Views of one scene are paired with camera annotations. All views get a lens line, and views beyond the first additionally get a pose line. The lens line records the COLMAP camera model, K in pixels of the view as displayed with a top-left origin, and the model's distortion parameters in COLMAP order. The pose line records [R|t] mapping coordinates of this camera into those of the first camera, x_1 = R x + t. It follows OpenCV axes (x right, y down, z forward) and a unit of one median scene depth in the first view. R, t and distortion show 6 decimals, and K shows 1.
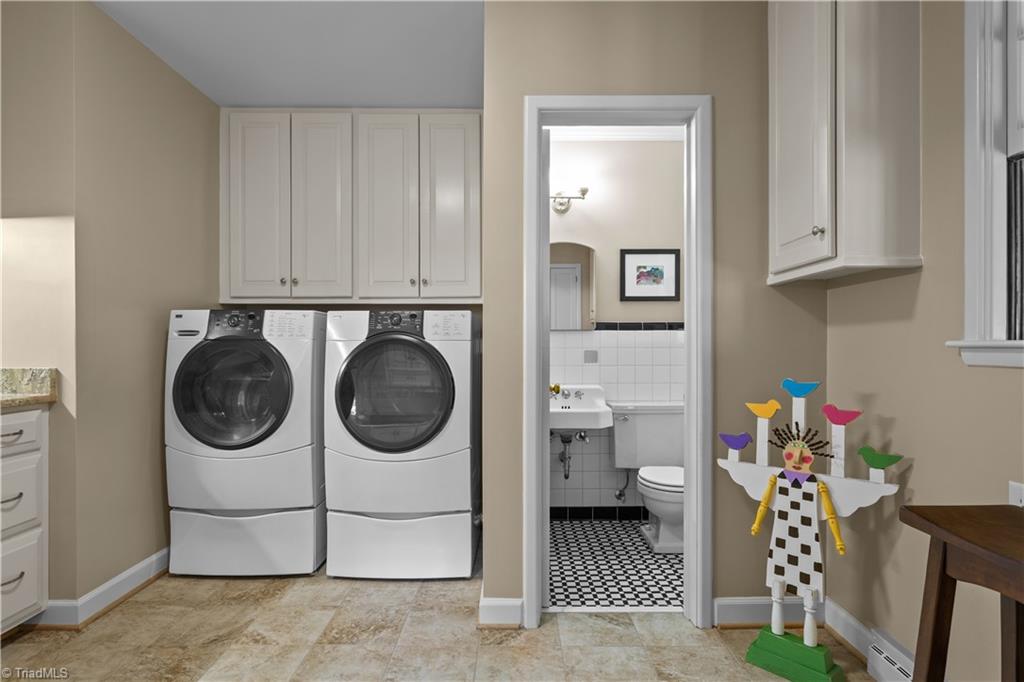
lens RADIAL K [[533.0, 0, 519.7], [0, 533.0, 342.6], [0, 0, 1]] dist [-0.006695, 0.002993]
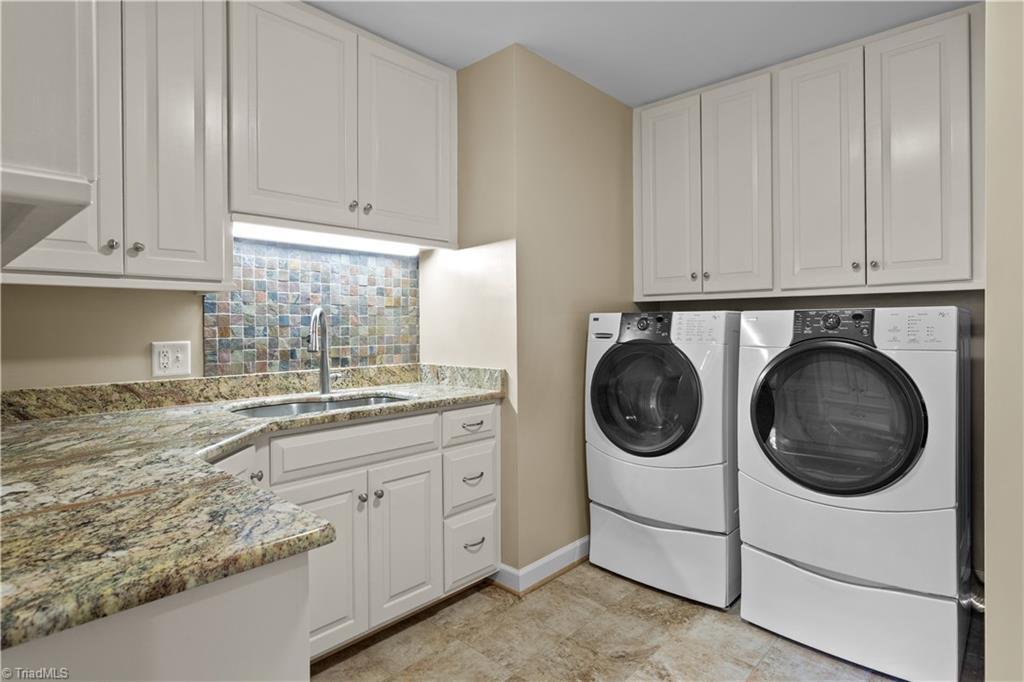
lens RADIAL K [[542.3, 0, 502.6], [0, 542.3, 323.6], [0, 0, 1]] dist [-0.009917, 0.006460]
pose [[0.714874, -0.002172, -0.699250, -0.025533], [0.006457, 0.999973, 0.003496, -0.046704], [0.699224, -0.007014, 0.714869, 0.108041]]
